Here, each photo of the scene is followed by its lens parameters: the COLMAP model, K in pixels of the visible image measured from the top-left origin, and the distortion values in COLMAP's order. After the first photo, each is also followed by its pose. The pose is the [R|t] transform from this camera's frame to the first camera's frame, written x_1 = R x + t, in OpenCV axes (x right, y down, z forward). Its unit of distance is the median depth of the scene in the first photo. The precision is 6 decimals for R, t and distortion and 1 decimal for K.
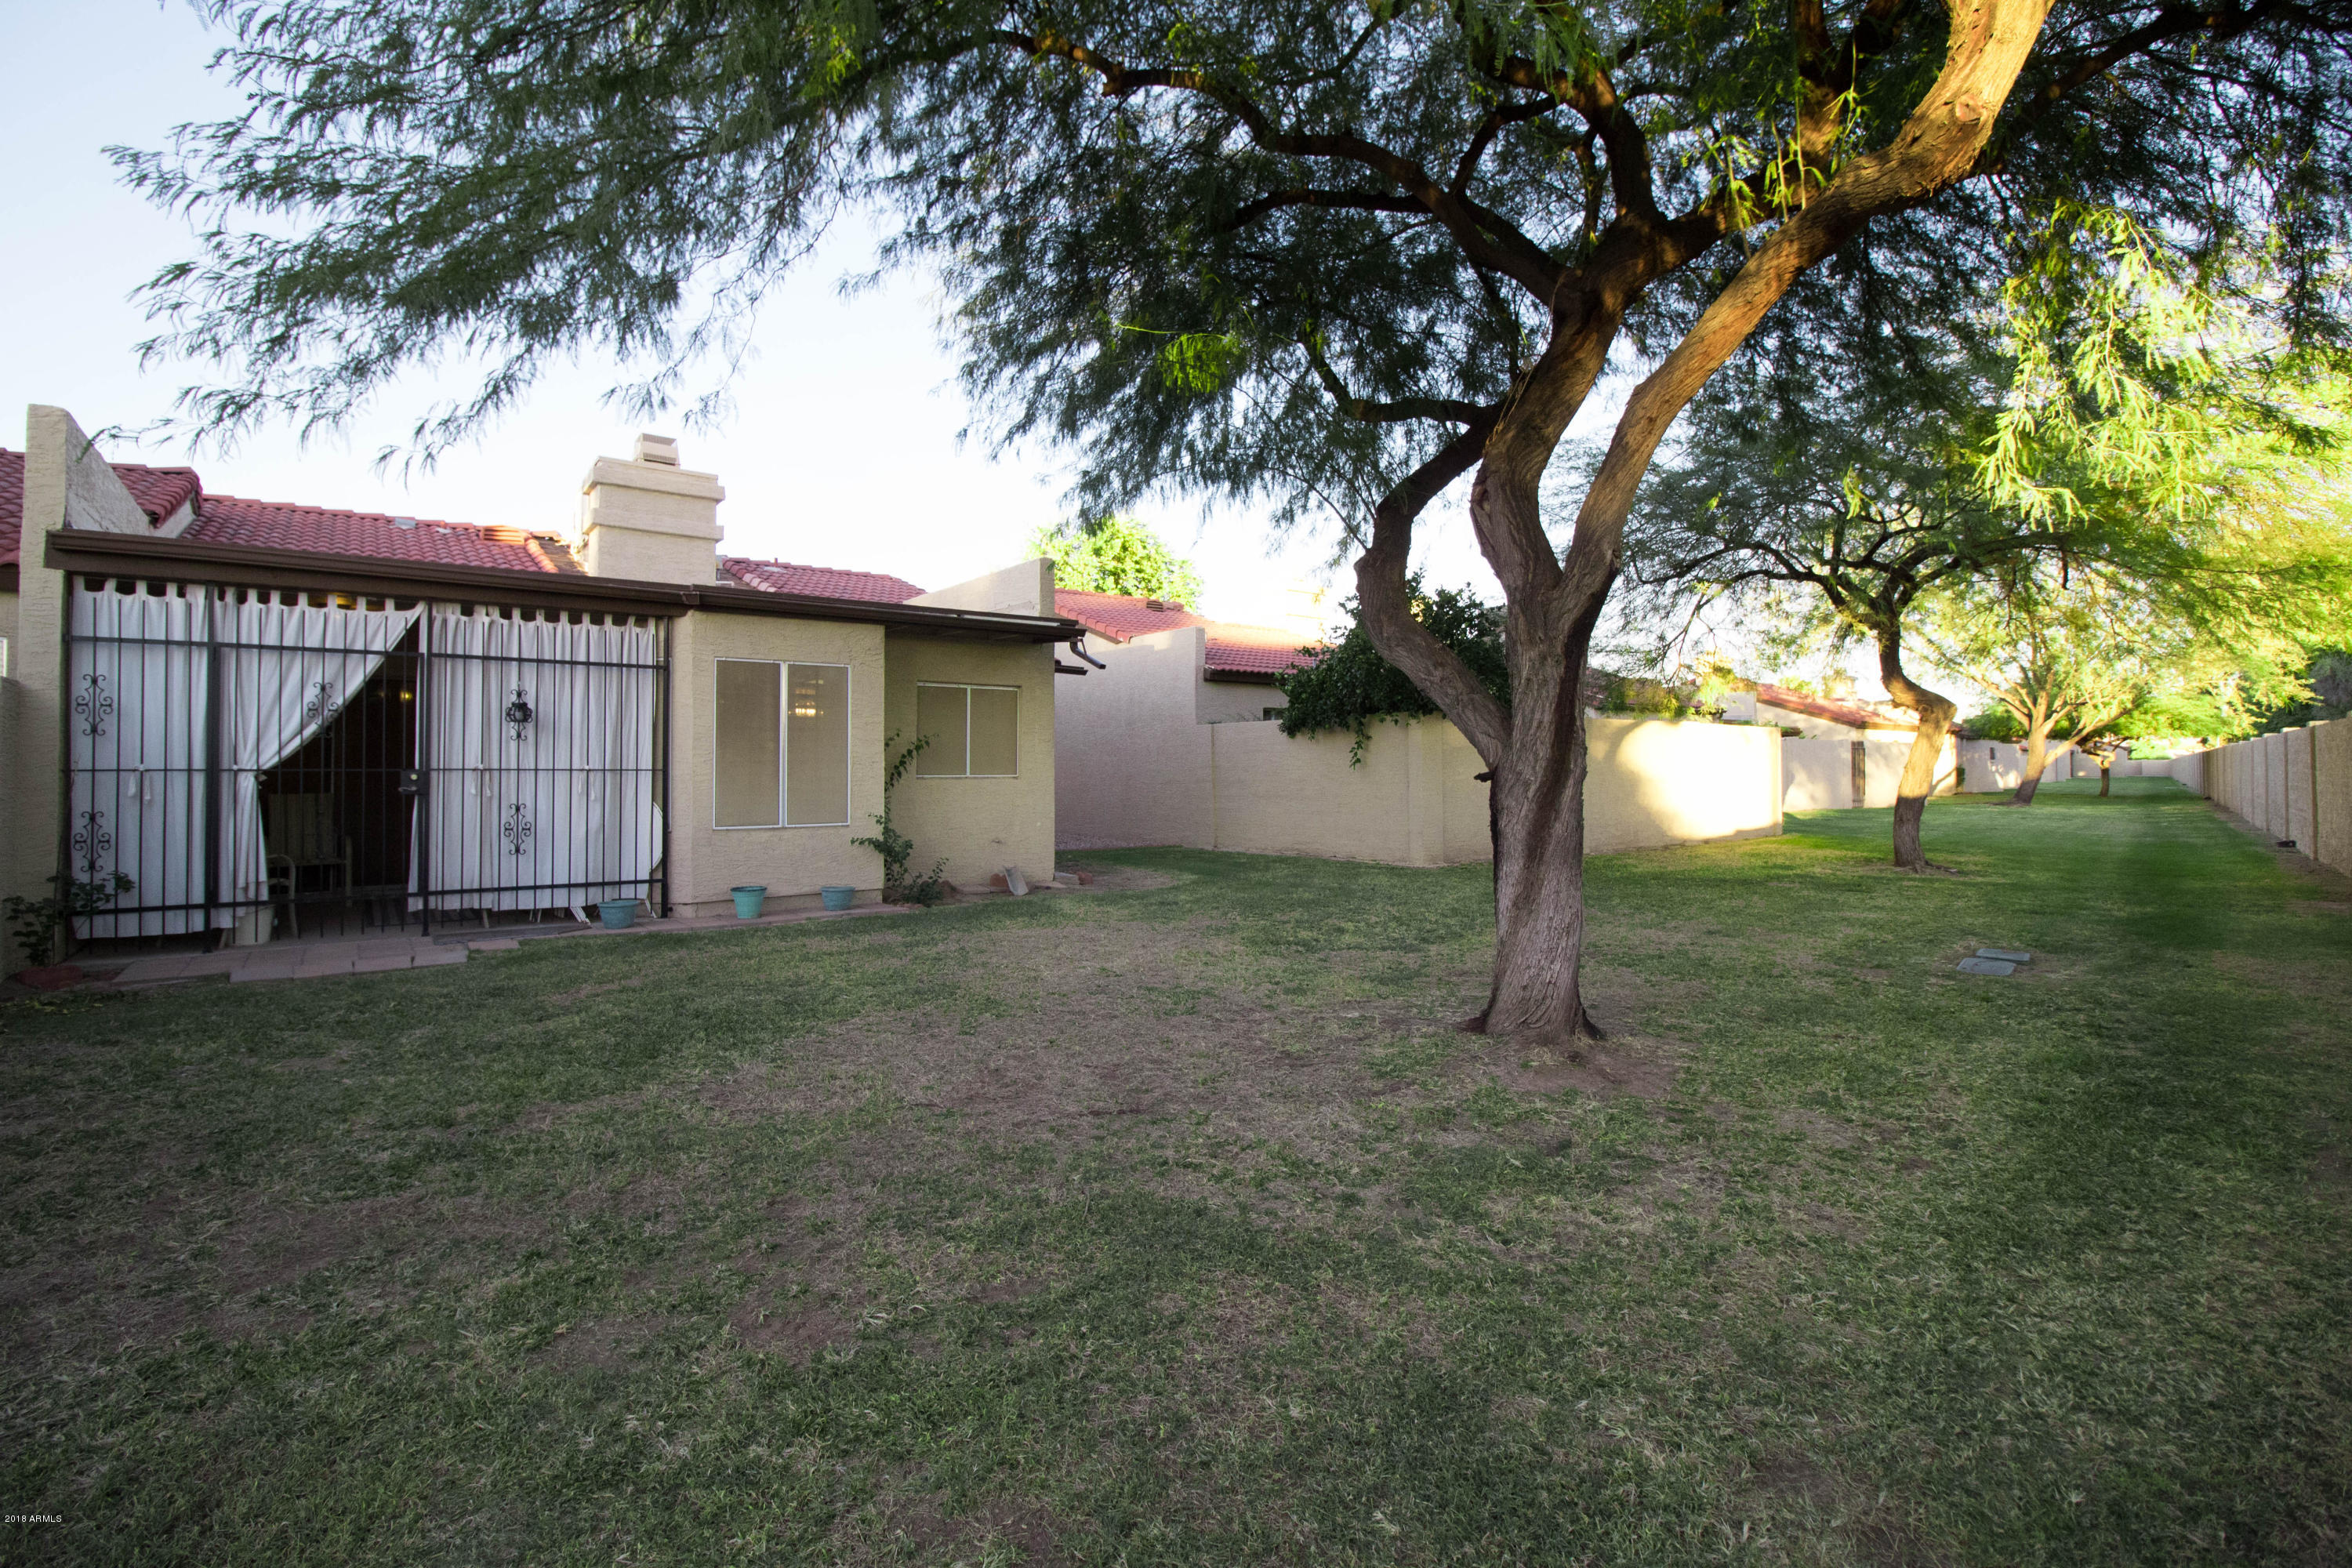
lens RADIAL K [[1095.9, 0, 1173.8], [0, 1095.9, 754.2], [0, 0, 1]] dist [0.002085, -0.015077]
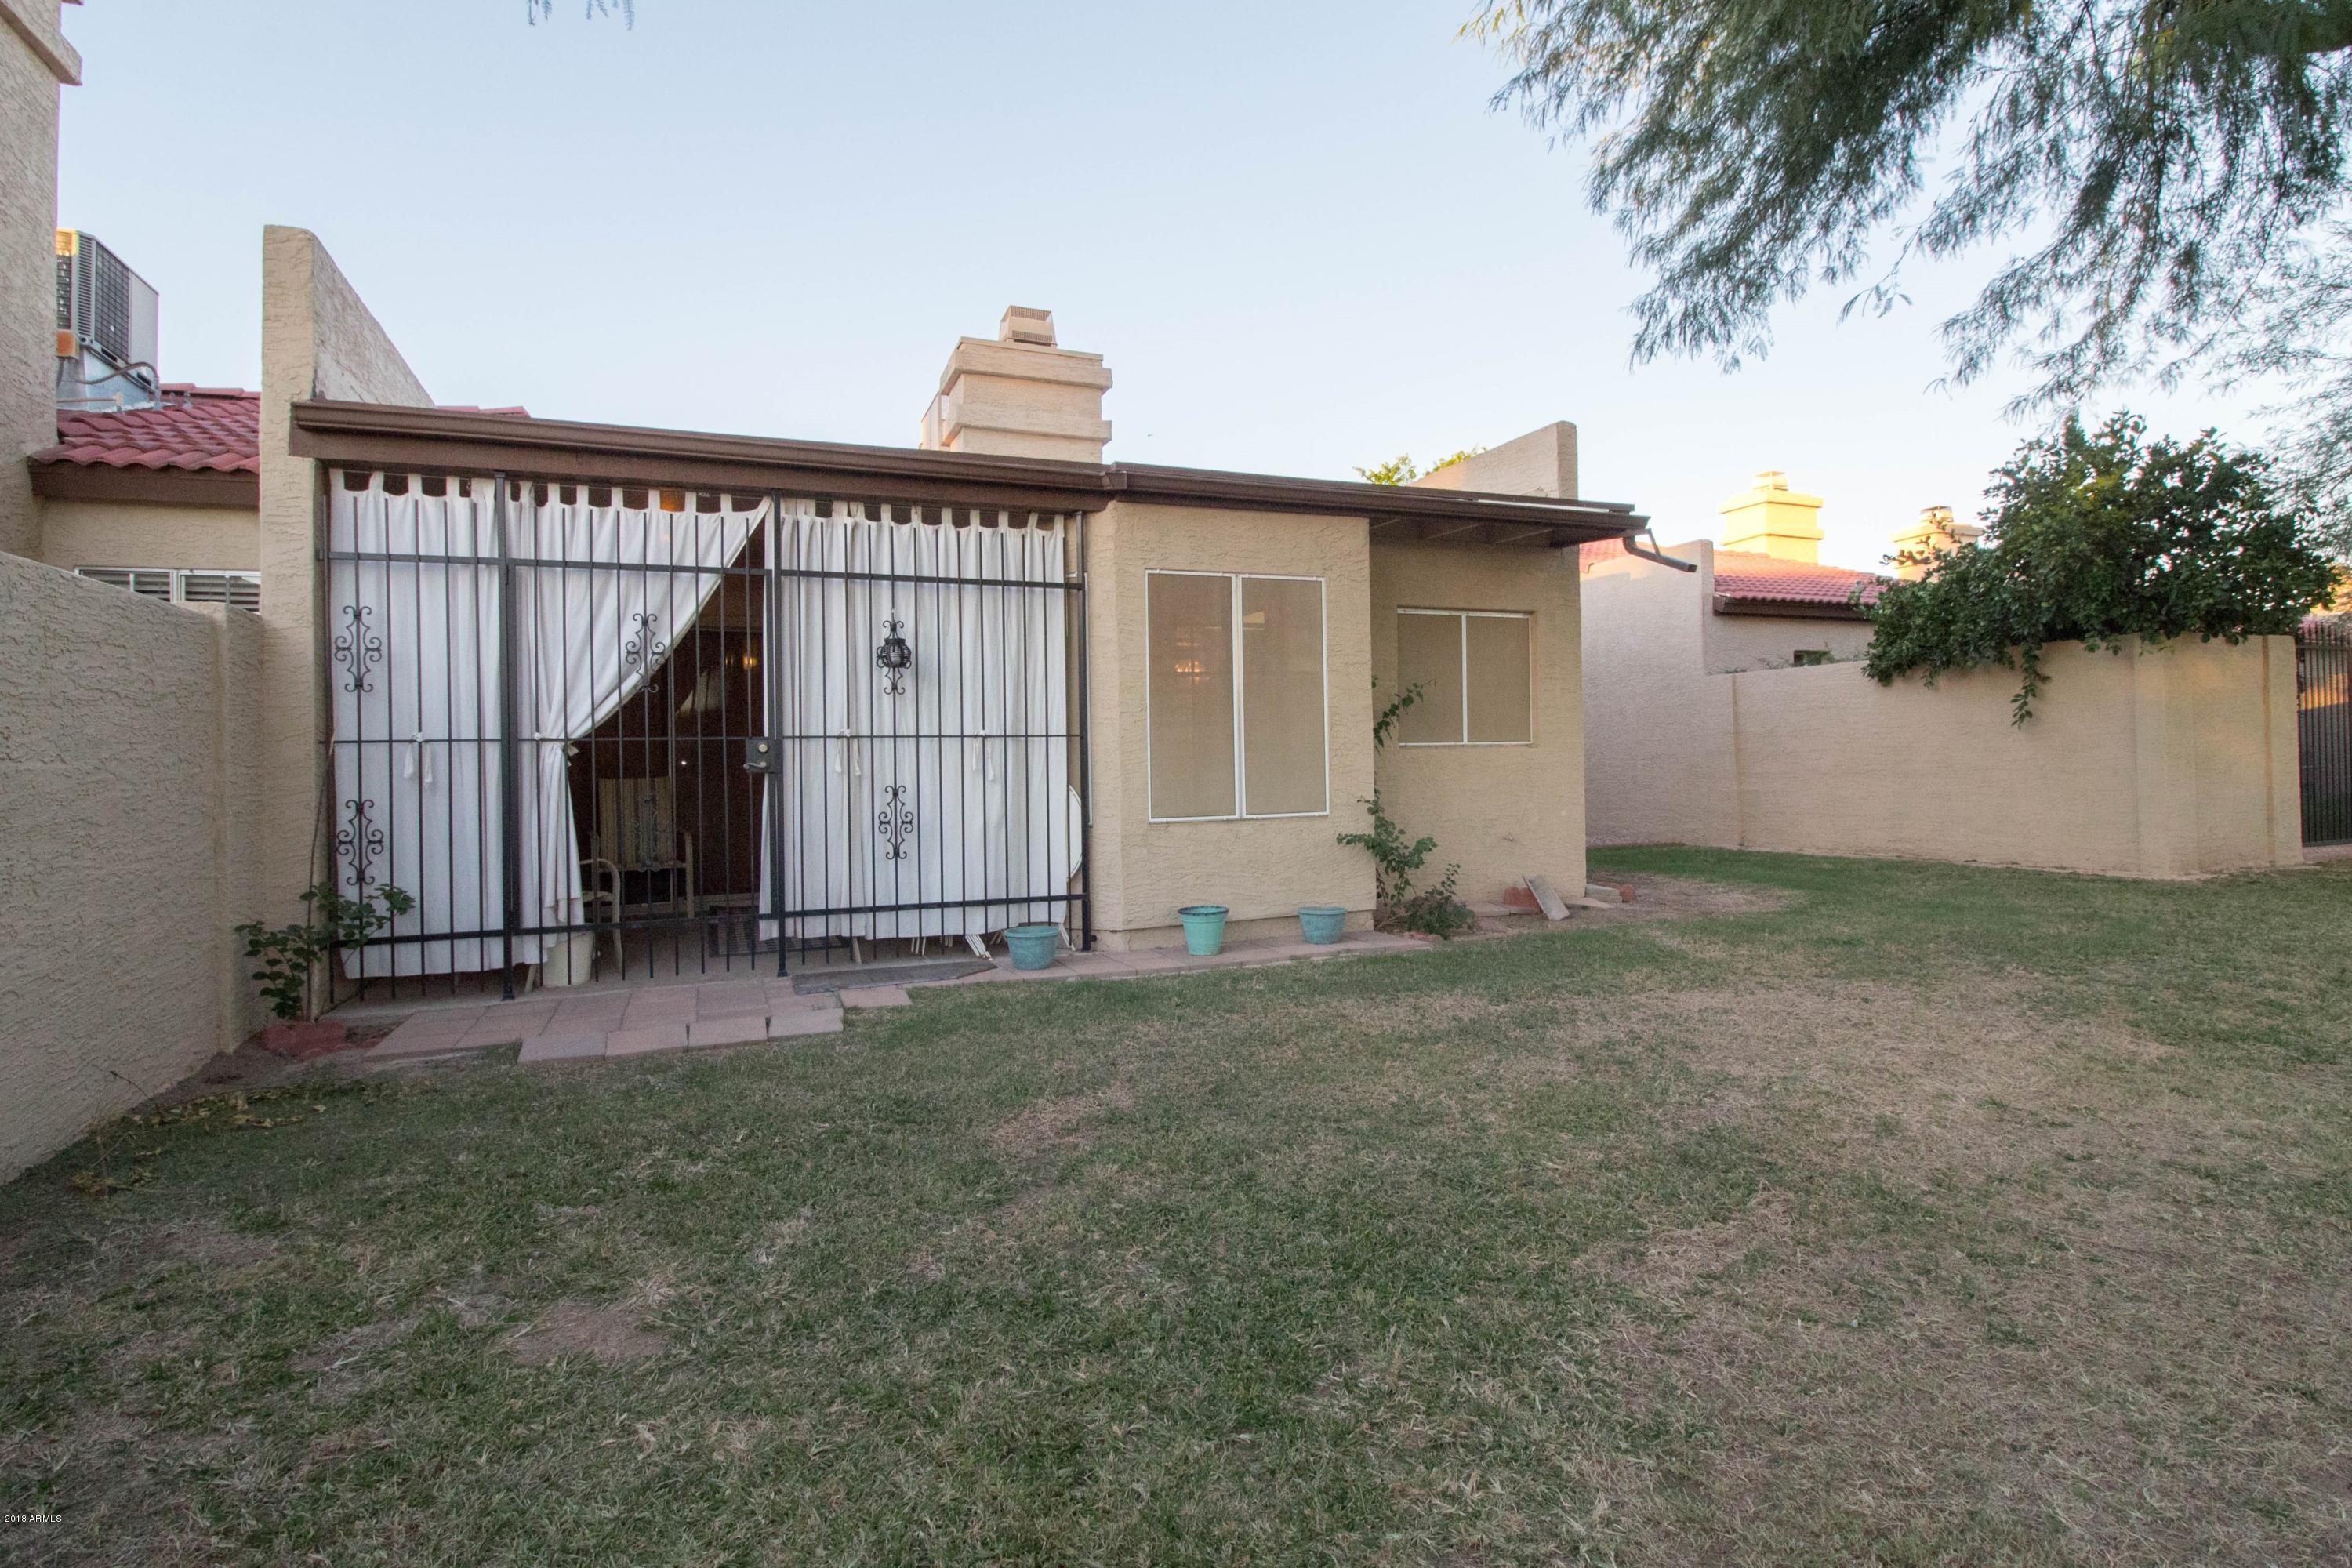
lens RADIAL K [[1157.4, 0, 1169.6], [0, 1157.4, 756.3], [0, 0, 1]] dist [0.002386, -0.014270]
pose [[0.964753, -0.015738, -0.262687, -0.245020], [0.019406, 0.999747, 0.011373, 0.022365], [0.262441, -0.016070, 0.964814, 0.347513]]
